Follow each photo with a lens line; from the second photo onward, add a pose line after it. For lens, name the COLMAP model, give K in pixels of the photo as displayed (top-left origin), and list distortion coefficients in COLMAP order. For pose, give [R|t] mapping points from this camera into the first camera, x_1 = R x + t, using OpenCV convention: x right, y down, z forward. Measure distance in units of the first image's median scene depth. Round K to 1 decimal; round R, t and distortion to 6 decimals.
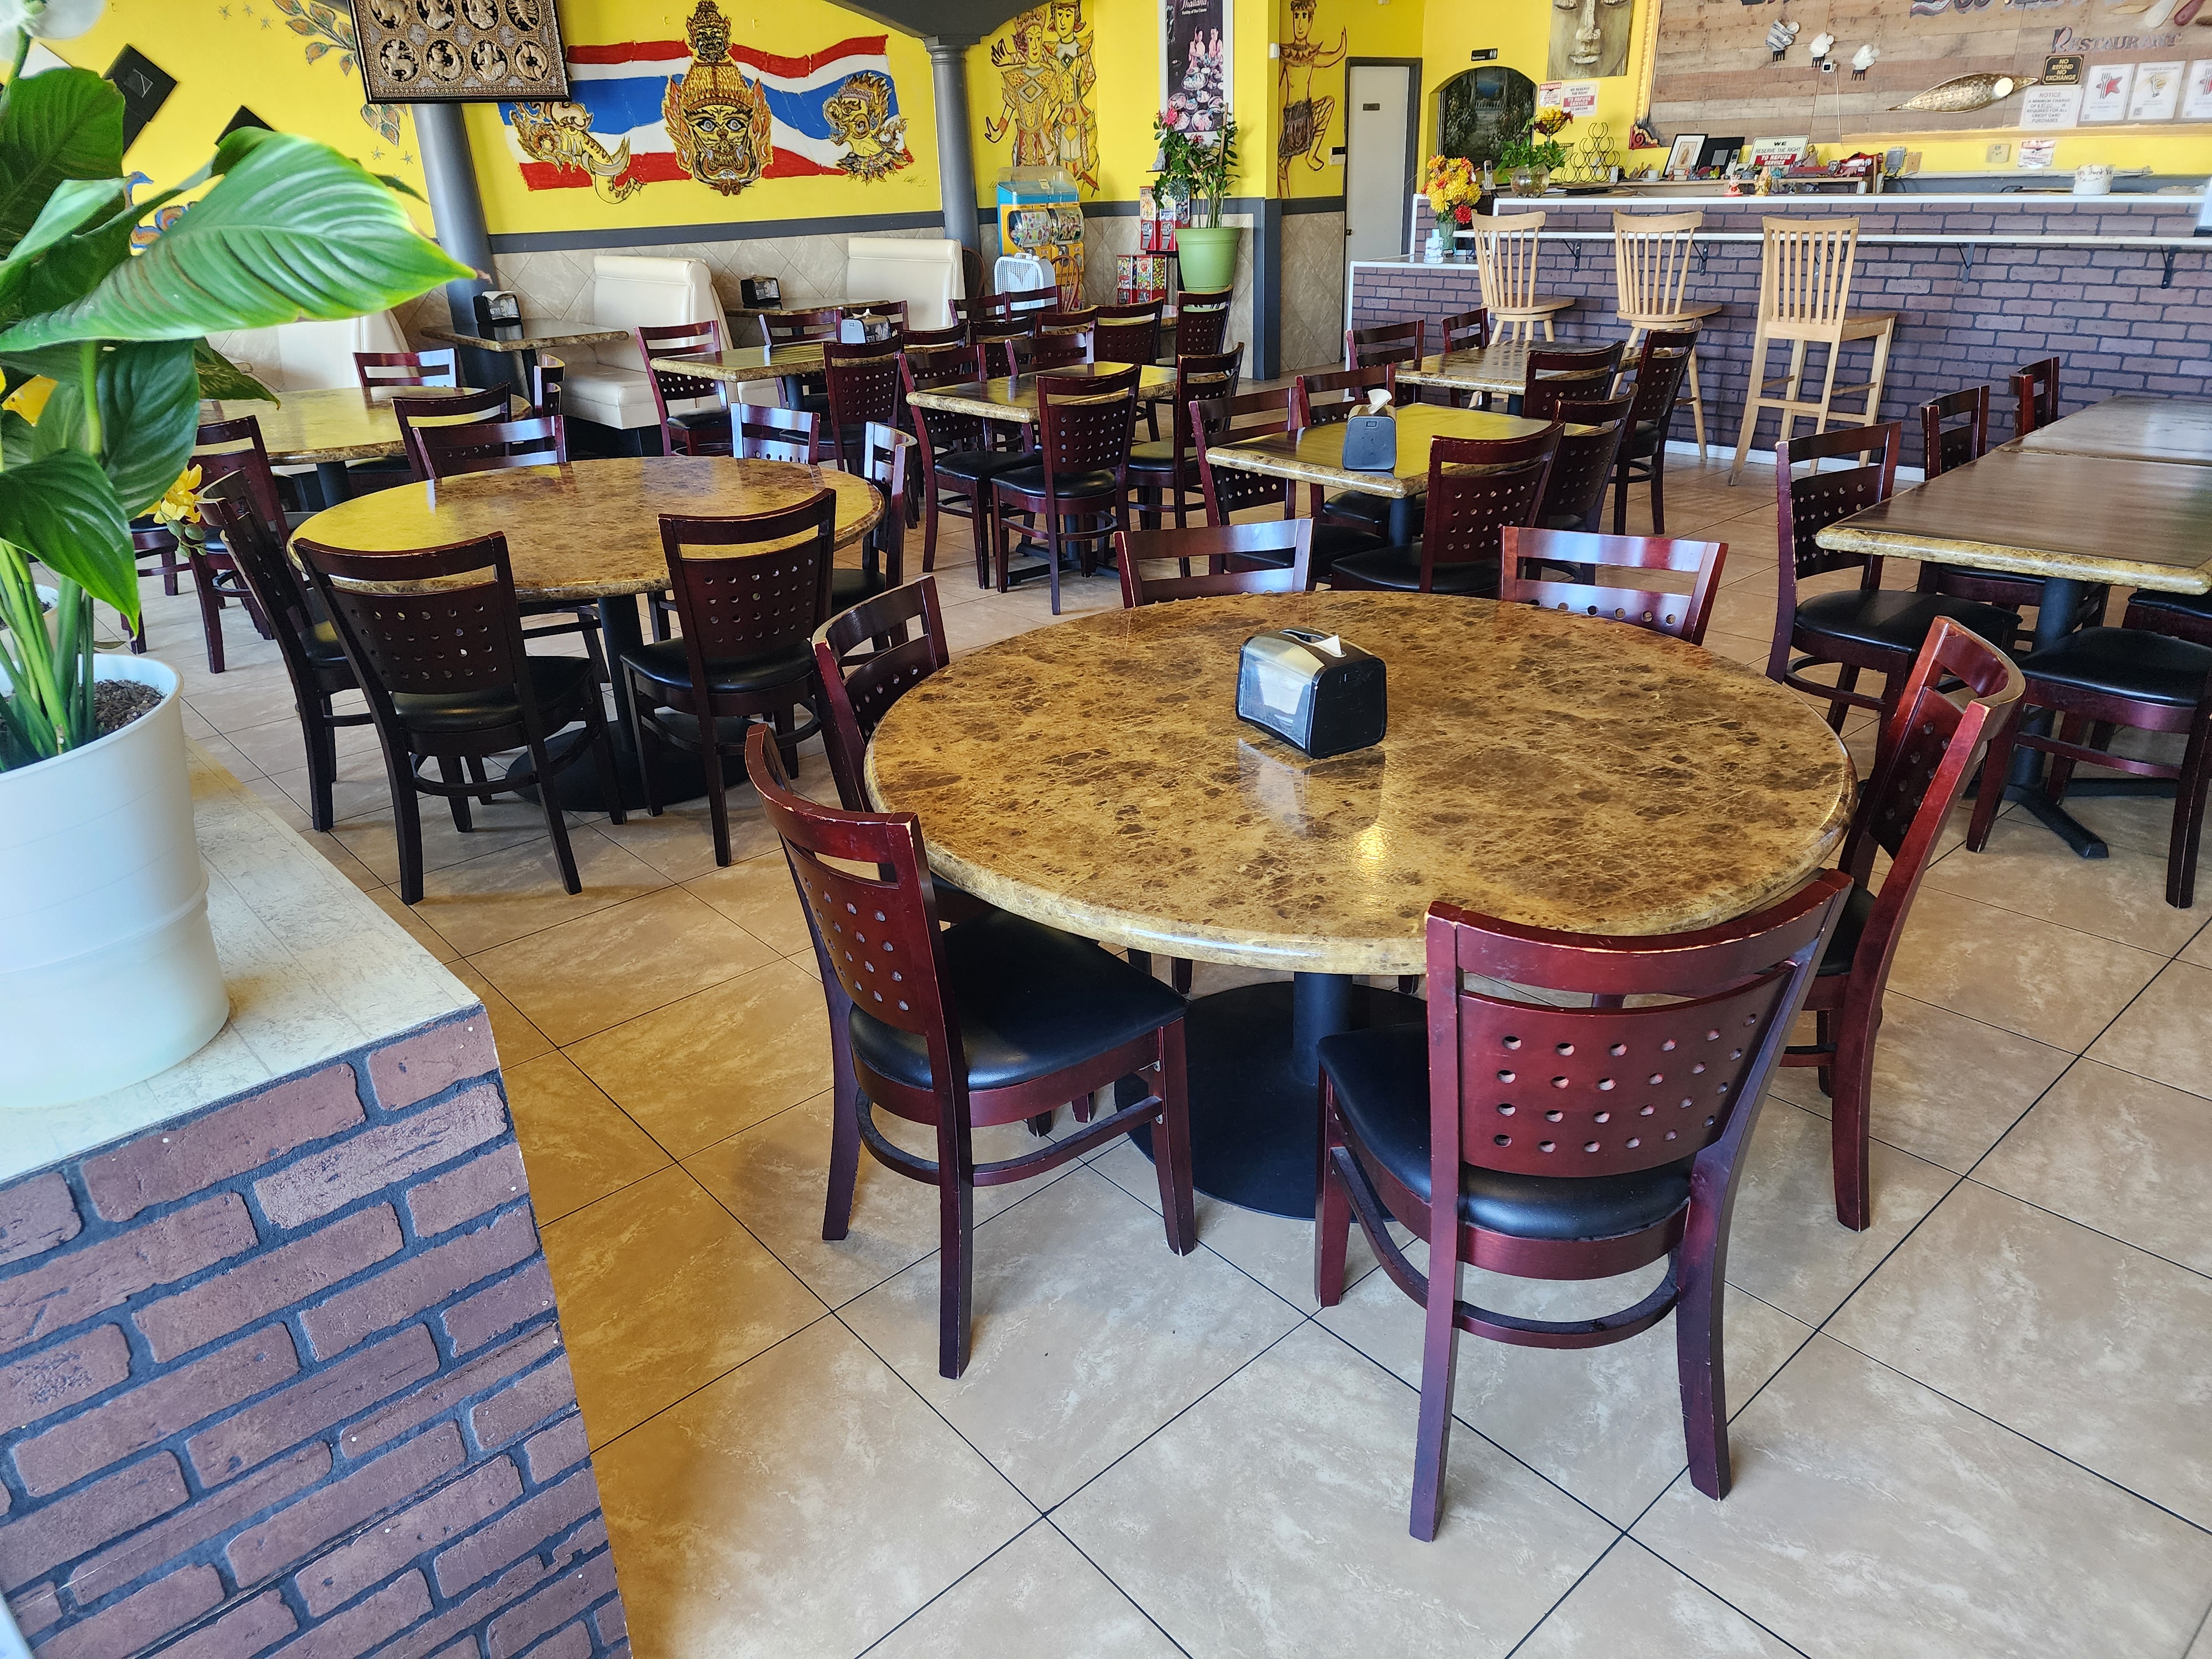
lens RADIAL K [[1454.3, 0, 1110.7], [0, 1454.3, 836.3], [0, 0, 1]] dist [0.018926, -0.032692]
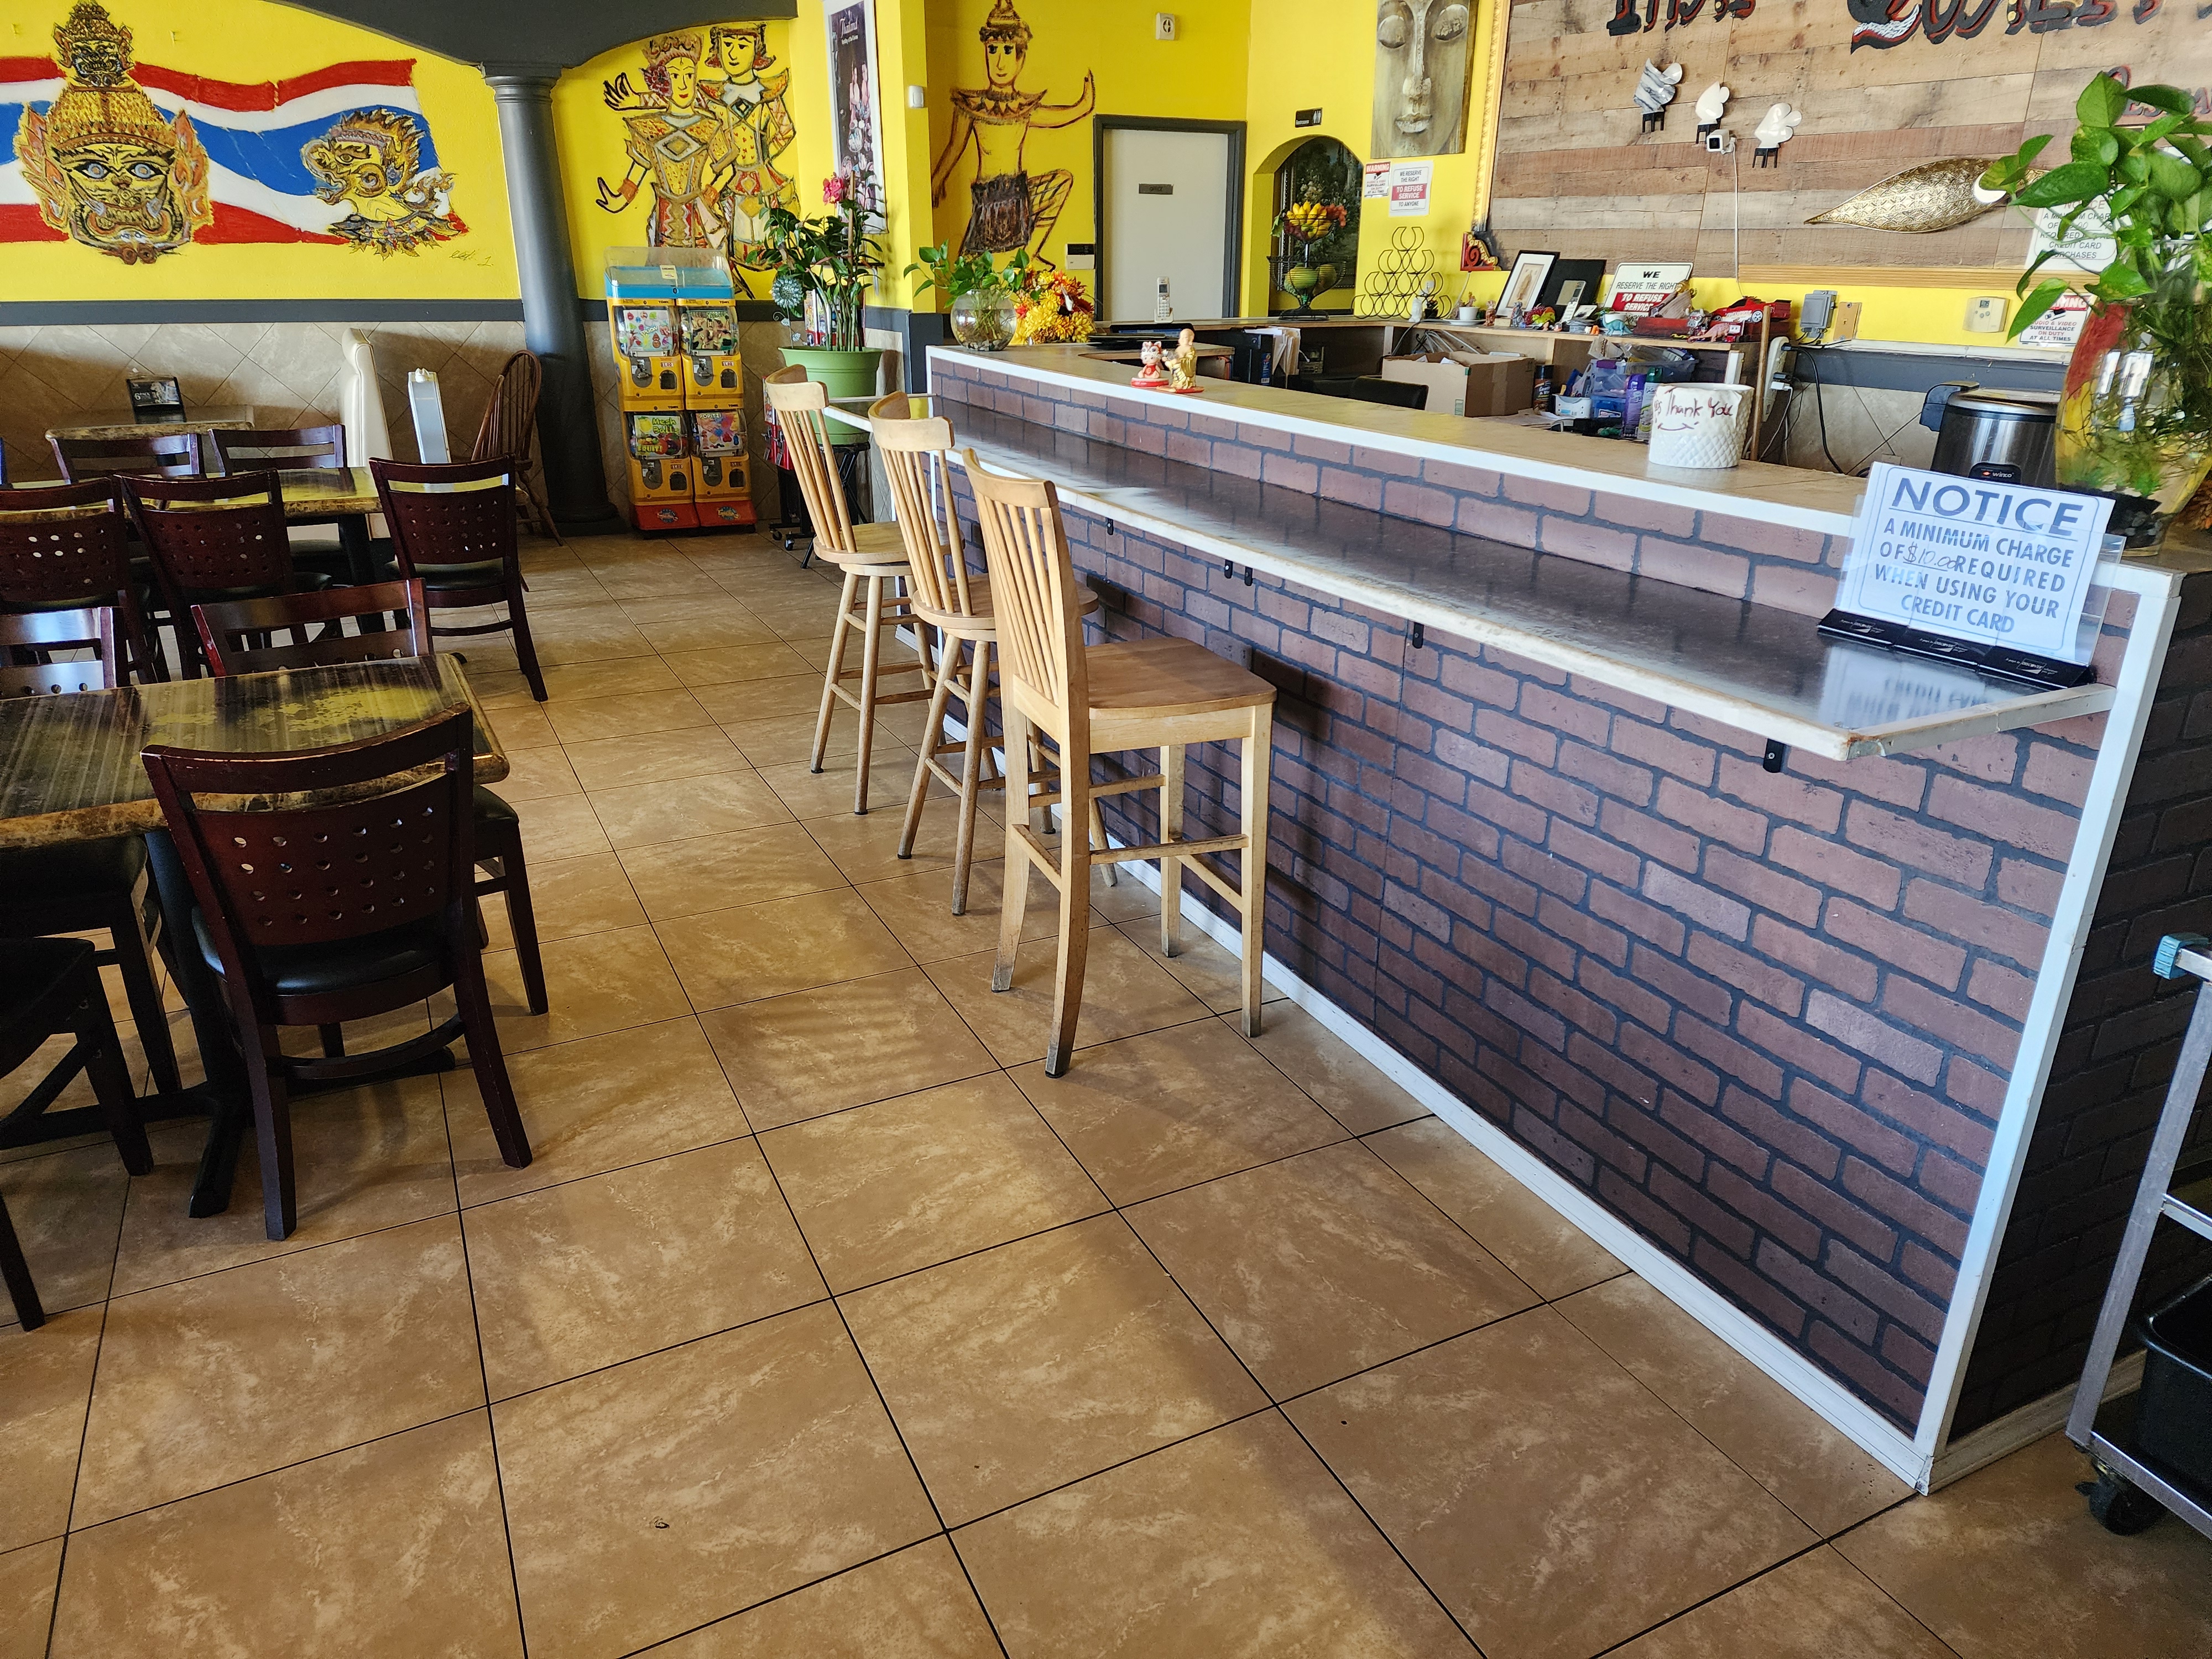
lens RADIAL K [[1454.3, 0, 1104.0], [0, 1454.3, 833.6], [0, 0, 1]] dist [0.018926, -0.032692]
pose [[0.965634, 0.140659, -0.218554, 0.391688], [-0.151300, 0.987948, -0.032653, -0.199781], [0.211327, 0.064598, 0.975278, 0.395762]]
